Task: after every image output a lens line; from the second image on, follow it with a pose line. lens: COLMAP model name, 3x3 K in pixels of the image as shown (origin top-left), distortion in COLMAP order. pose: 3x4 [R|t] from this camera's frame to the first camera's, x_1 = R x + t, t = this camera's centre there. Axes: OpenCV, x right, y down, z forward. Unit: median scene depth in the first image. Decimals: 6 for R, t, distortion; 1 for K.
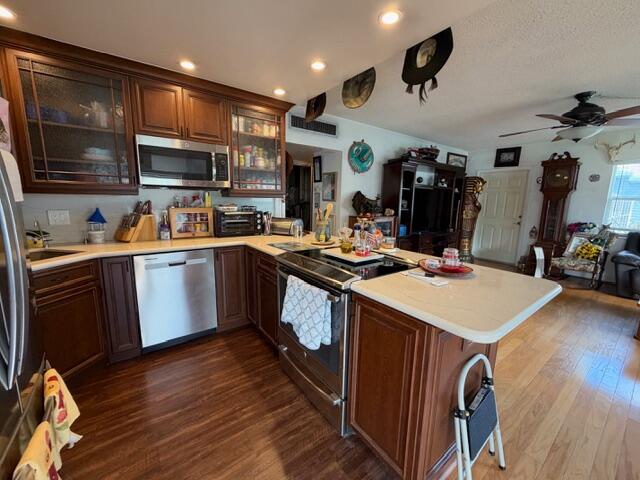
lens RADIAL K [[253.3, 0, 317.5], [0, 253.3, 239.4], [0, 0, 1]] dist [-0.001572, -0.001234]
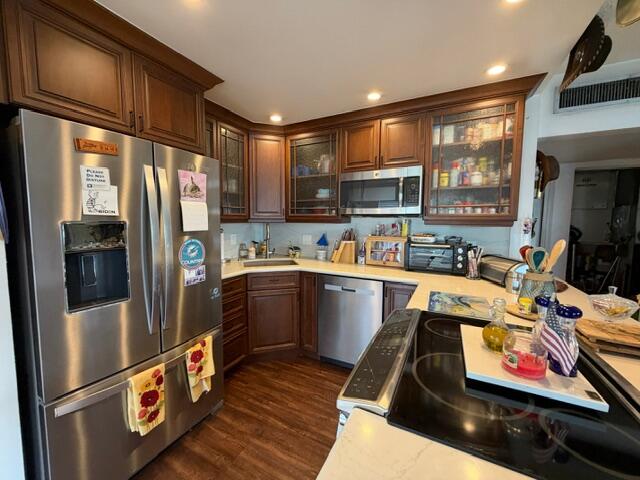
lens RADIAL K [[253.3, 0, 318.2], [0, 253.3, 240.5], [0, 0, 1]] dist [-0.001572, -0.001234]
pose [[0.447441, 0.056146, -0.892549, 0.254708], [-0.139657, 0.990170, -0.007724, -0.064165], [0.883342, 0.128106, 0.450884, 0.334943]]
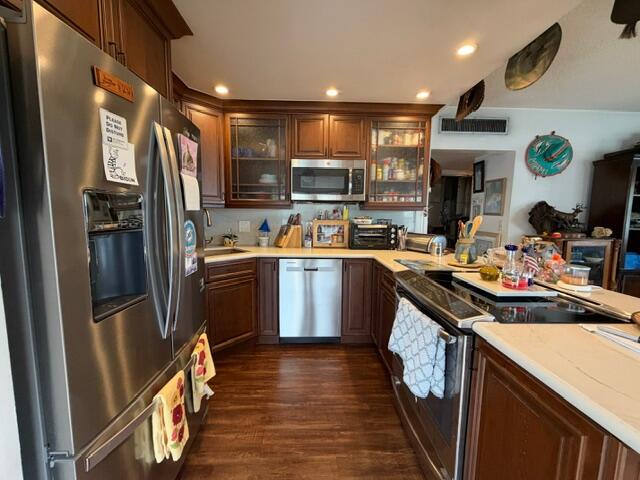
lens RADIAL K [[253.3, 0, 317.5], [0, 253.3, 239.5], [0, 0, 1]] dist [-0.001572, -0.001234]
pose [[0.822421, 0.050990, -0.566590, 0.079384], [-0.087675, 0.995436, -0.037678, 0.003692], [0.562083, 0.080663, 0.823138, 0.075192]]
